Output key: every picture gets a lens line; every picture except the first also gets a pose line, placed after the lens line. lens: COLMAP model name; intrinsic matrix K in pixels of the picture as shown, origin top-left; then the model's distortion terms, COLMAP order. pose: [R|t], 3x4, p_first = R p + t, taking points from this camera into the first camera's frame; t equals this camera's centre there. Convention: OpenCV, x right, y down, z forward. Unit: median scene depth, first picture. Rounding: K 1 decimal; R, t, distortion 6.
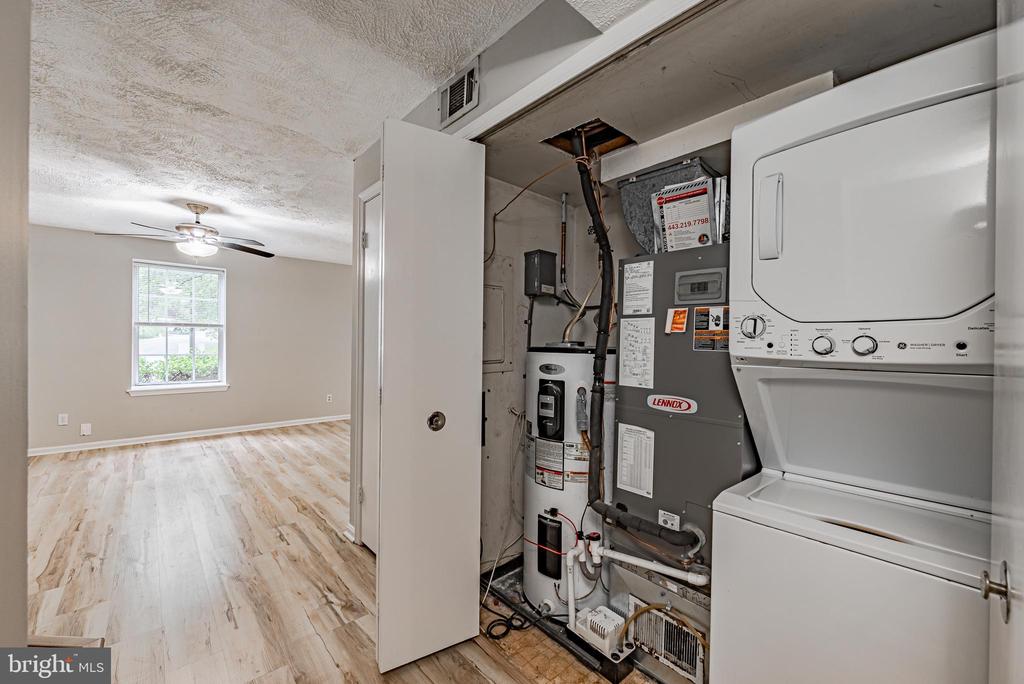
lens RADIAL K [[407.7, 0, 511.1], [0, 407.7, 345.4], [0, 0, 1]] dist [-0.004098, -0.000129]
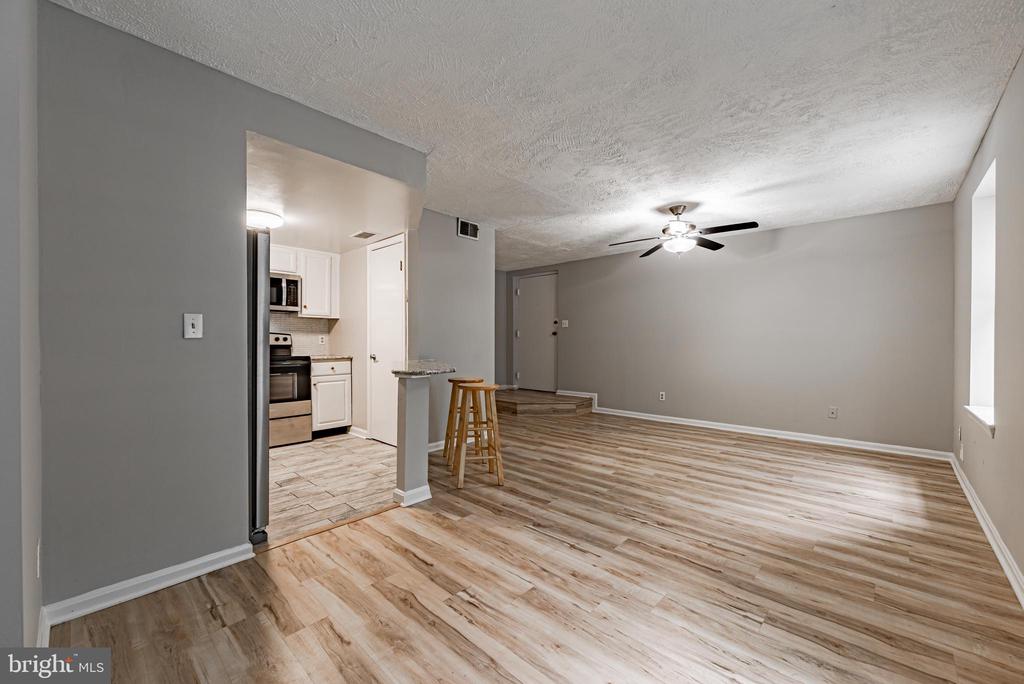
lens RADIAL K [[407.7, 0, 511.1], [0, 407.7, 345.4], [0, 0, 1]] dist [-0.004098, -0.000129]
pose [[-0.995854, -0.015314, -0.089673, -0.228416], [-0.016867, 0.999720, 0.016590, 0.022148], [0.089393, 0.018034, -0.995833, 2.124536]]
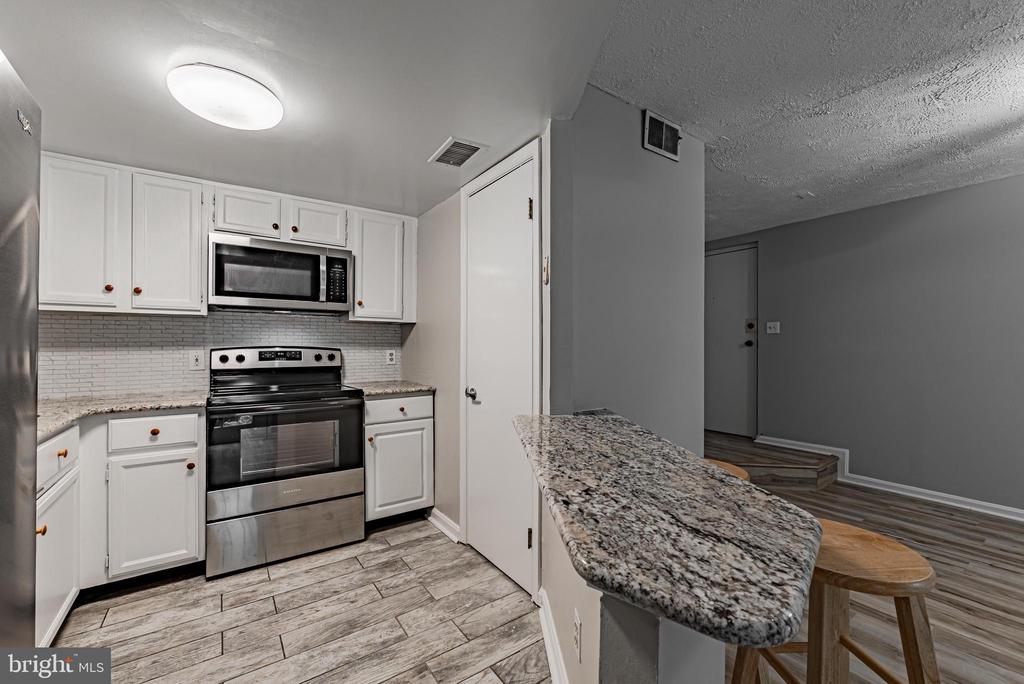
lens RADIAL K [[425.6, 0, 545.9], [0, 425.6, 340.3], [0, 0, 1]] dist [-0.024417, 0.005660]
pose [[-0.998549, -0.013533, 0.052124, -0.077091], [-0.013747, 0.999899, -0.003736, -0.001226], [-0.052069, -0.004447, -0.998634, 1.528752]]
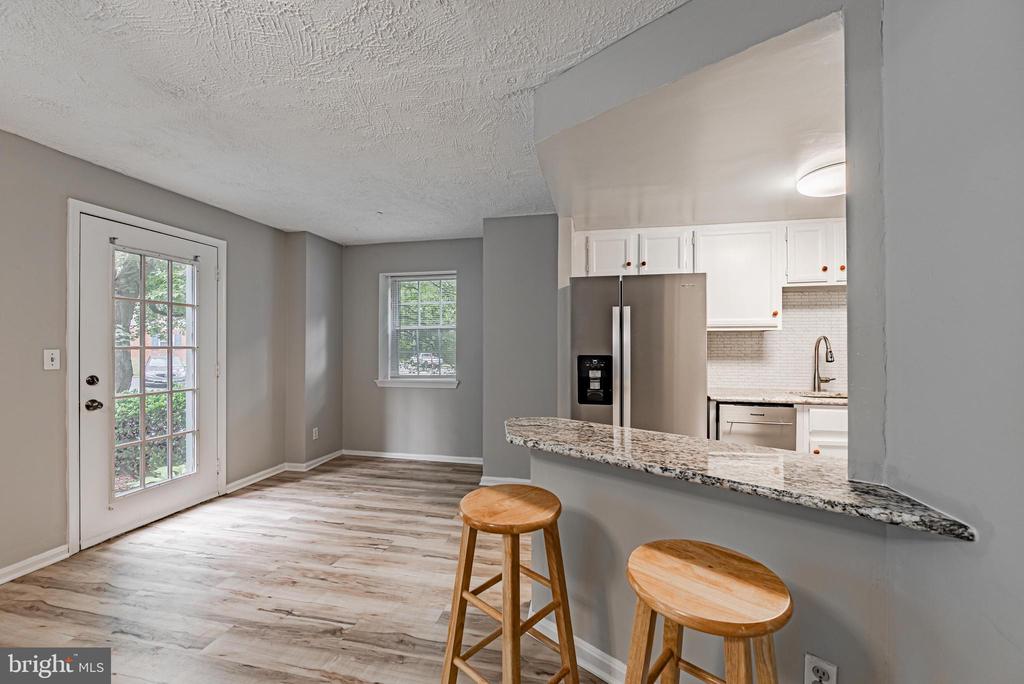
lens RADIAL K [[407.7, 0, 511.1], [0, 407.7, 345.4], [0, 0, 1]] dist [-0.004098, -0.000129]
pose [[0.810072, -0.013616, 0.586172, -0.459669], [0.015968, 0.999872, 0.001158, -0.018029], [-0.586112, 0.008422, 0.810186, 0.879740]]
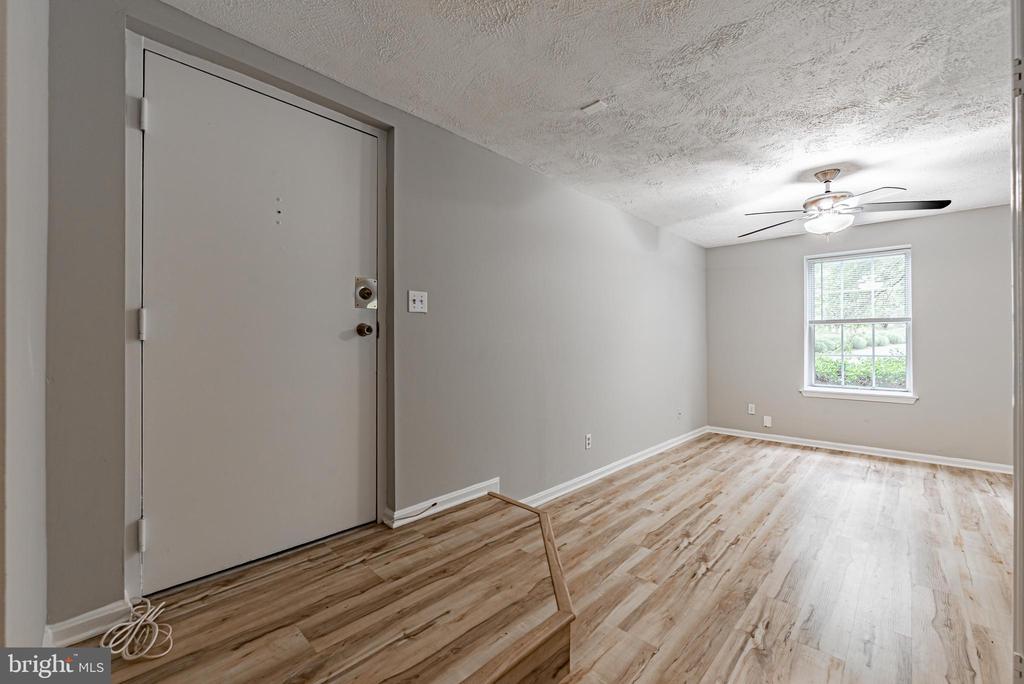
lens RADIAL K [[418.4, 0, 522.5], [0, 418.4, 340.7], [0, 0, 1]] dist [-0.001763, 0.000150]
pose [[0.090970, -0.015884, -0.995727, 0.015725], [-0.010018, 0.999808, -0.016864, 0.021265], [0.995803, 0.011510, 0.090794, 0.311901]]
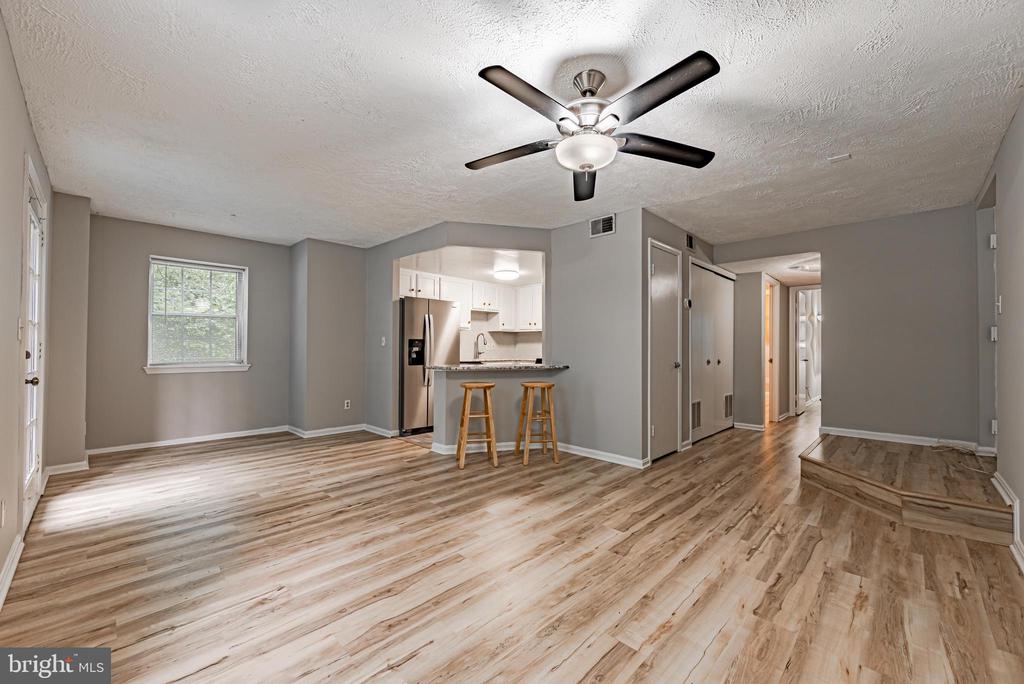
lens RADIAL K [[407.7, 0, 511.1], [0, 407.7, 345.4], [0, 0, 1]] dist [-0.004098, -0.000129]
pose [[-0.063537, -0.005875, 0.997962, -1.354859], [0.002379, 0.999979, 0.006038, 0.018431], [-0.997977, 0.002758, -0.063522, 1.169945]]
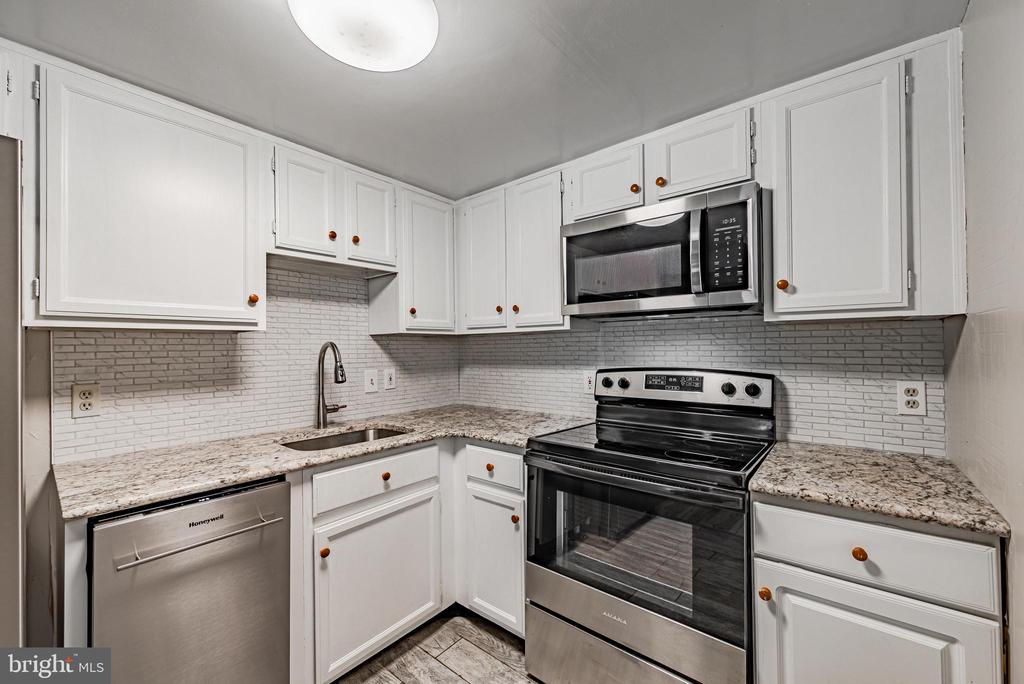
lens RADIAL K [[415.2, 0, 513.2], [0, 415.2, 342.6], [0, 0, 1]] dist [-0.001744, 0.000070]
pose [[-0.146305, -0.002484, 0.989236, -0.017405], [0.016381, 0.999854, 0.004933, -0.024096], [-0.989104, 0.016926, -0.146242, 1.025284]]
